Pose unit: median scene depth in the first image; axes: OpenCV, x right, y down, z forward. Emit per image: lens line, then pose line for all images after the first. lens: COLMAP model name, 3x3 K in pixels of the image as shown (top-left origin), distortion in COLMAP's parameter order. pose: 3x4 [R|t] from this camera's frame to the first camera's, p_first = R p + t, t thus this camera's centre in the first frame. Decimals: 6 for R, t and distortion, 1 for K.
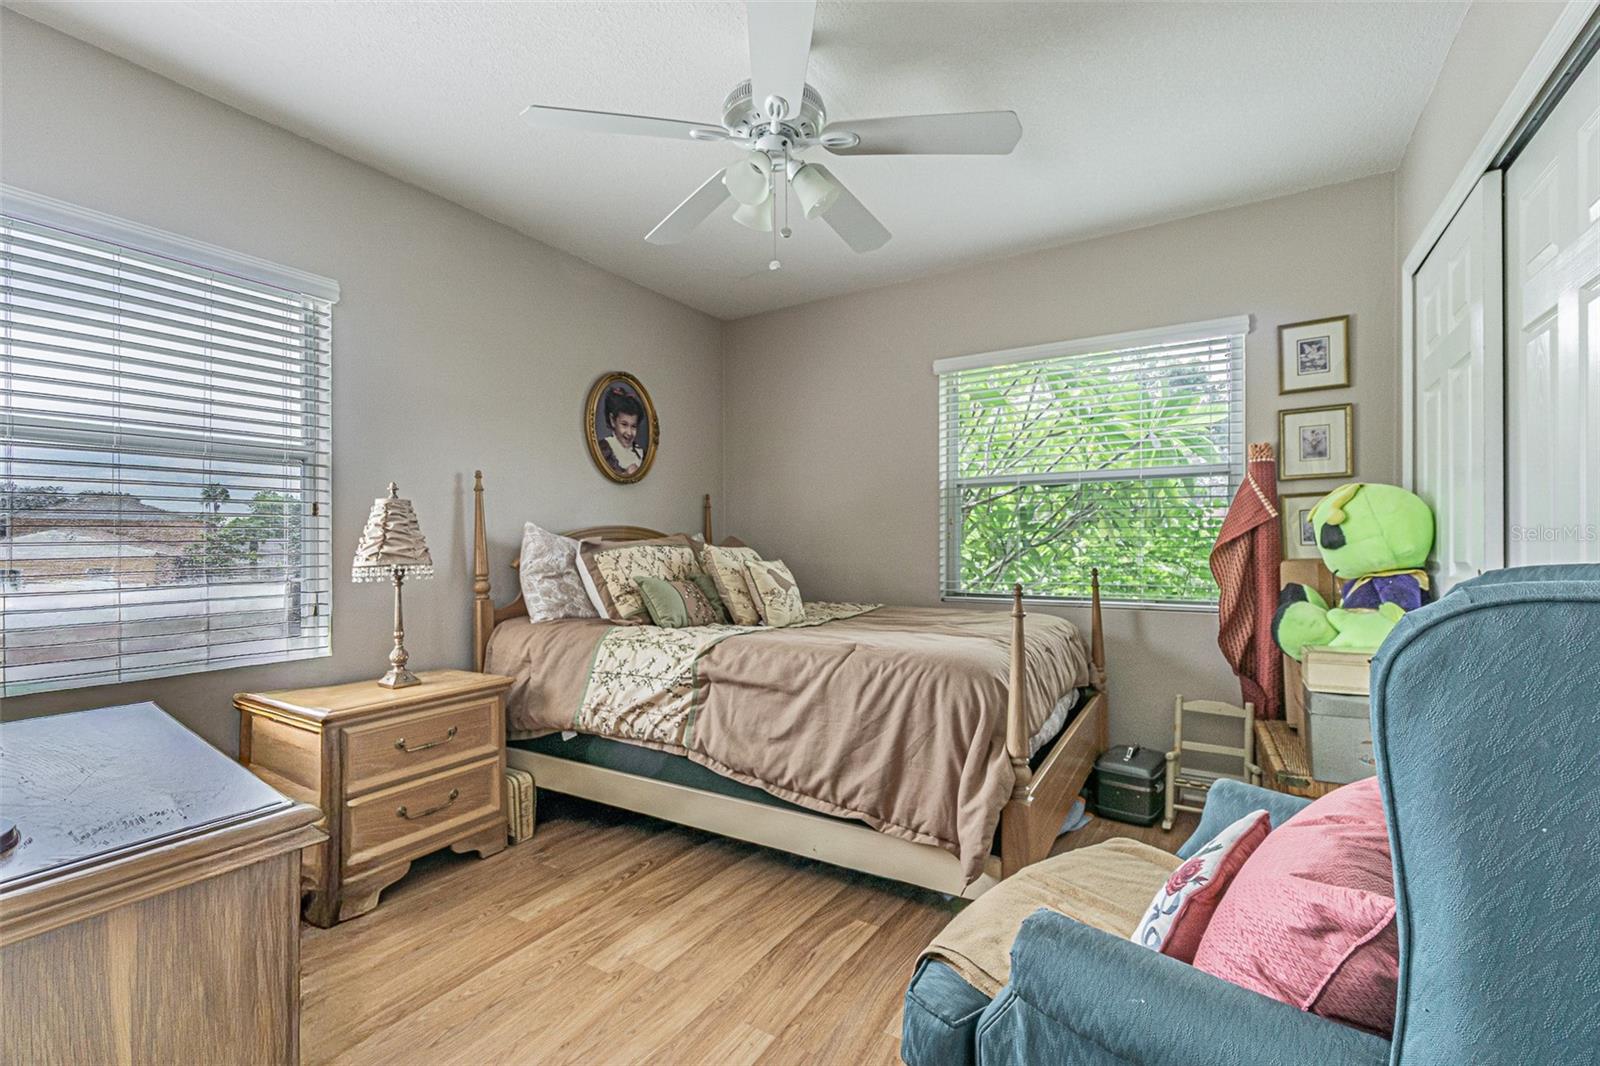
lens RADIAL K [[694.3, 0, 802.1], [0, 694.3, 533.8], [0, 0, 1]] dist [0.001227, 0.000528]
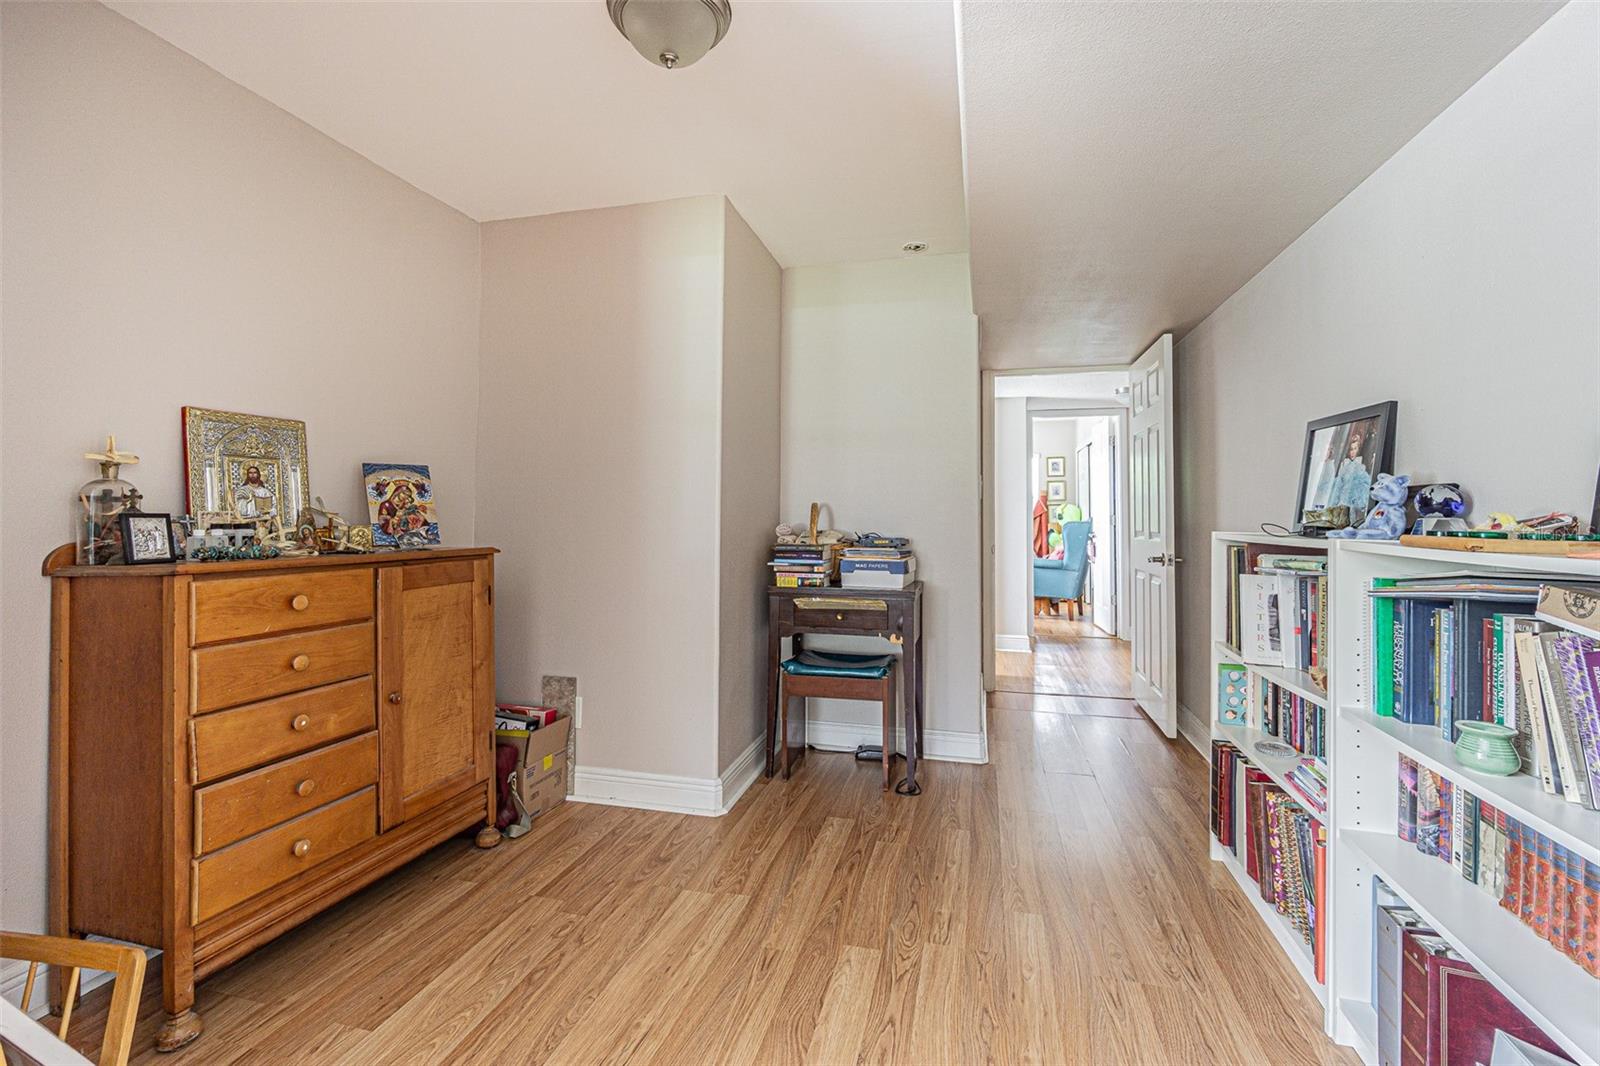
lens RADIAL K [[694.3, 0, 799.0], [0, 694.3, 527.0], [0, 0, 1]] dist [0.001227, 0.000528]
pose [[0.957869, 0.001744, 0.287200, -1.609941], [-0.003333, 0.999982, 0.005043, 0.045140], [-0.287186, -0.005788, 0.957857, -2.114950]]
